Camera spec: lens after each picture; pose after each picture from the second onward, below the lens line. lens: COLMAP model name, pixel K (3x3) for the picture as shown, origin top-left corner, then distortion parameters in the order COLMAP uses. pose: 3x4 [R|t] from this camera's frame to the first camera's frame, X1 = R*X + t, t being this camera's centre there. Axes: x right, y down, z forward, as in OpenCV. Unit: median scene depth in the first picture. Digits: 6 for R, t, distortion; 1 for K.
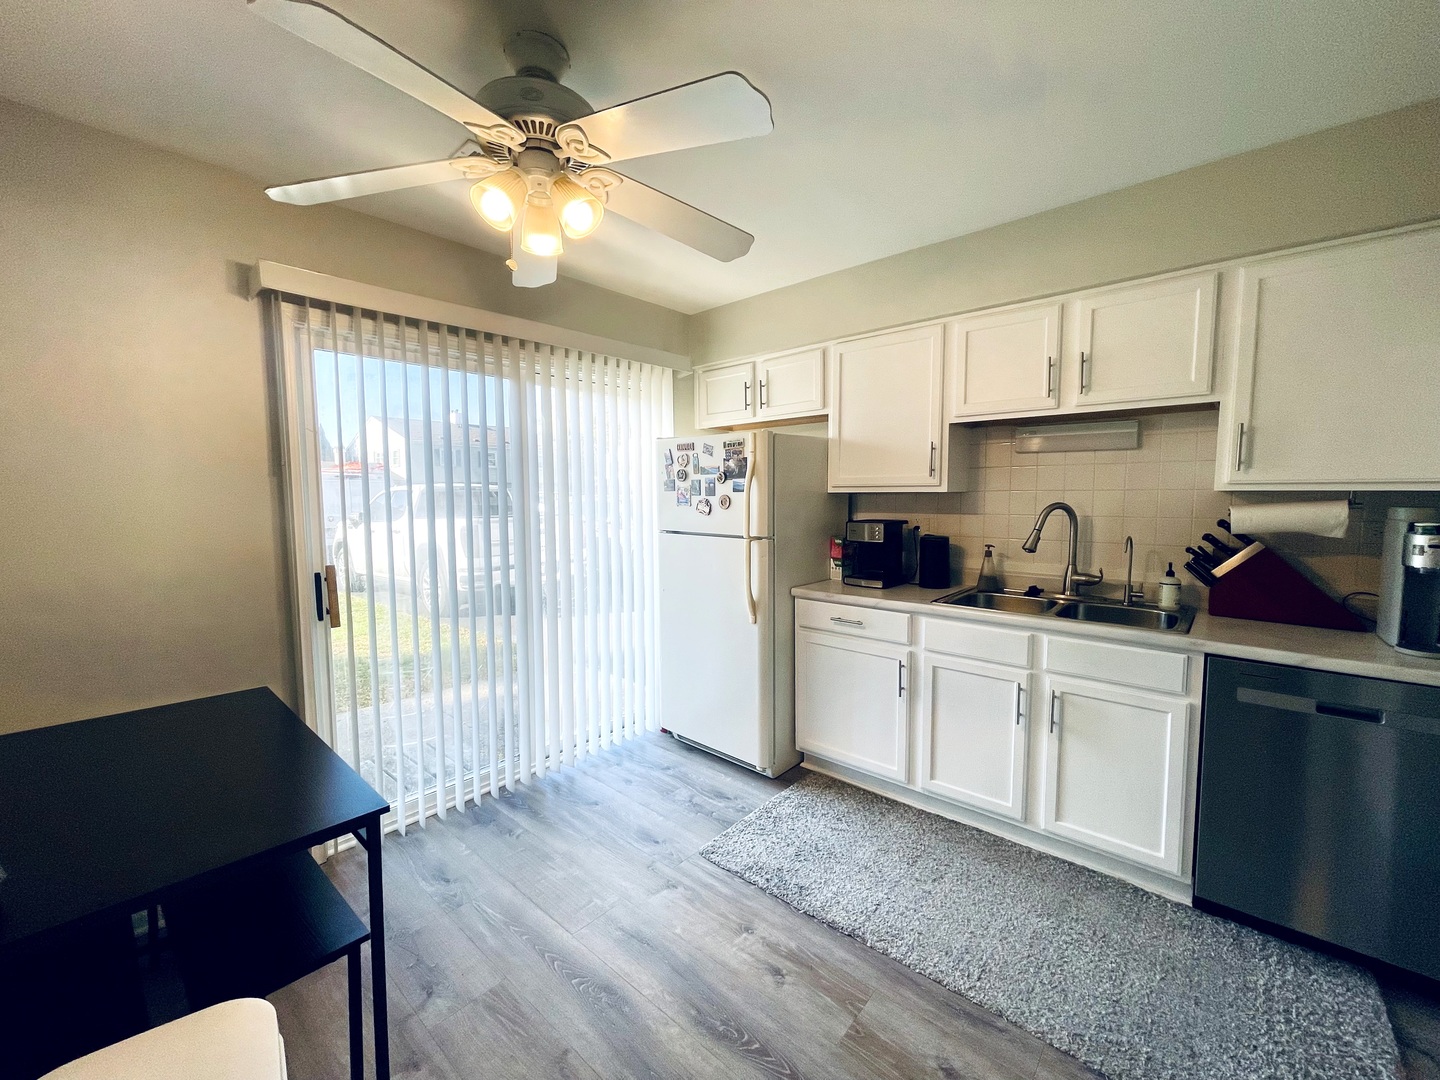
lens RADIAL K [[584.0, 0, 714.6], [0, 584.0, 541.3], [0, 0, 1]] dist [0.000099, 0.000149]
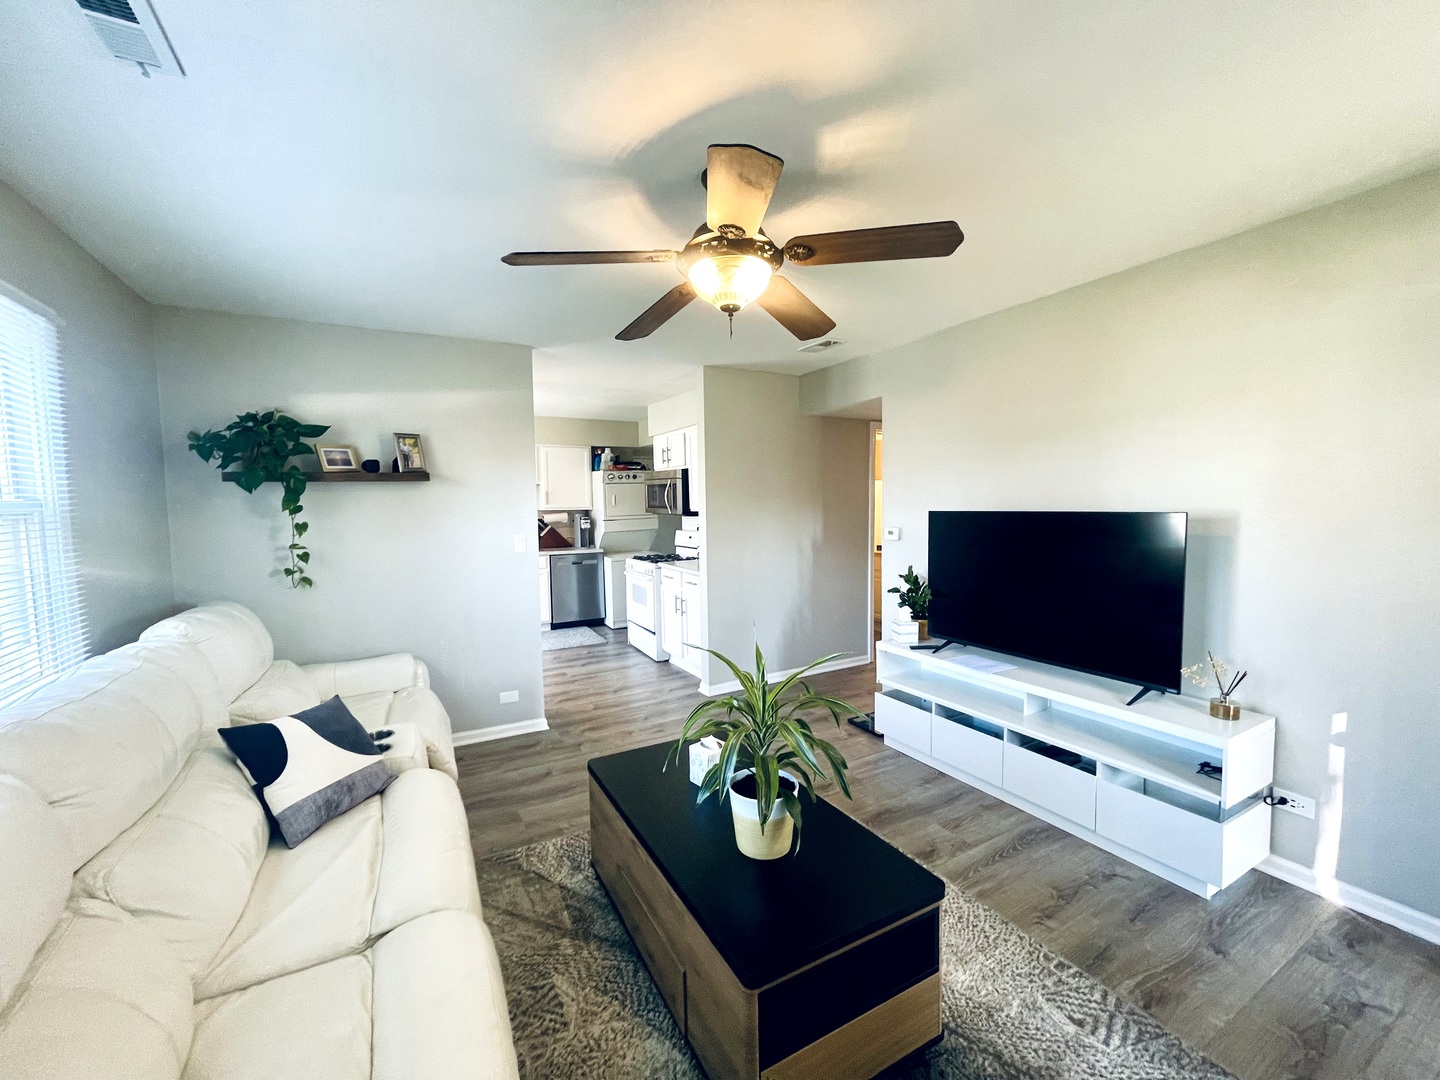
lens RADIAL K [[584.0, 0, 714.6], [0, 584.0, 541.3], [0, 0, 1]] dist [0.000099, 0.000149]
pose [[0.334462, -0.063903, 0.940240, -1.803083], [0.090861, 0.995237, 0.035320, 0.057363], [-0.938019, 0.073618, 0.338675, -0.970294]]
